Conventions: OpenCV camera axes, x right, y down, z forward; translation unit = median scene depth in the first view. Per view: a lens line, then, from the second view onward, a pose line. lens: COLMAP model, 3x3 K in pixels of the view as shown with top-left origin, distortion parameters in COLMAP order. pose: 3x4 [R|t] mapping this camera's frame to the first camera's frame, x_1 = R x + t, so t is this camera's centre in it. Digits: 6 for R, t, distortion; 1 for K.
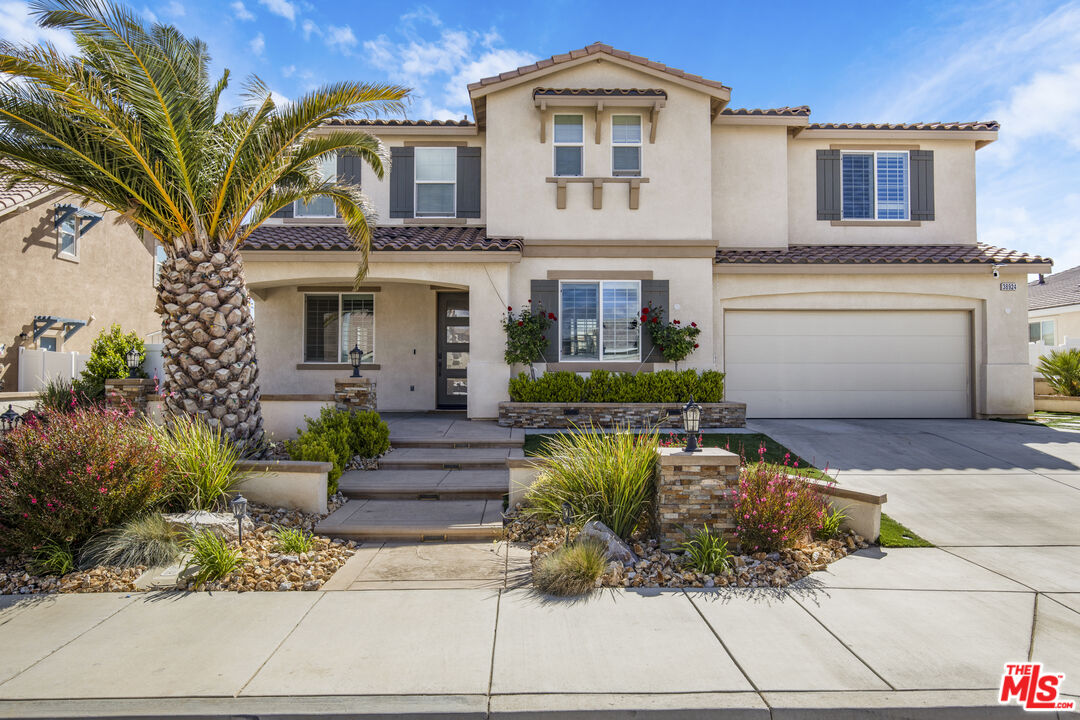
lens RADIAL K [[680.8, 0, 537.3], [0, 680.8, 365.9], [0, 0, 1]] dist [-0.004401, -0.000741]
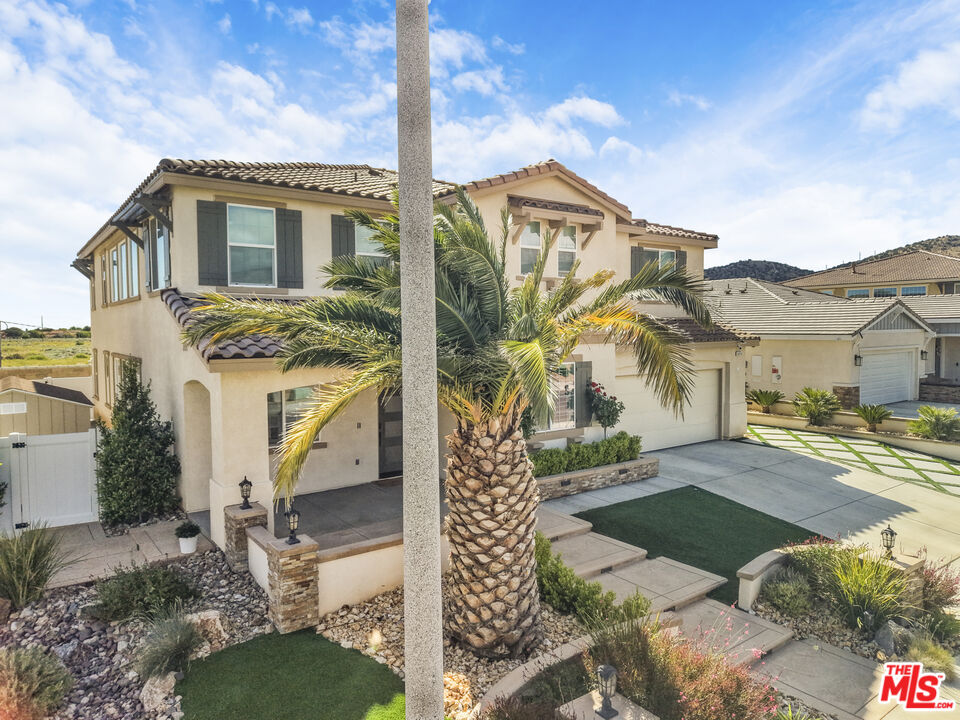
lens RADIAL K [[635.5, 0, 482.6], [0, 635.5, 361.2], [0, 0, 1]] dist [0.063714, -0.081044]
pose [[0.812542, -0.035553, 0.581817, -0.694364], [-0.002866, 0.997883, 0.064979, -0.213487], [-0.582895, -0.054466, 0.810720, 0.167715]]
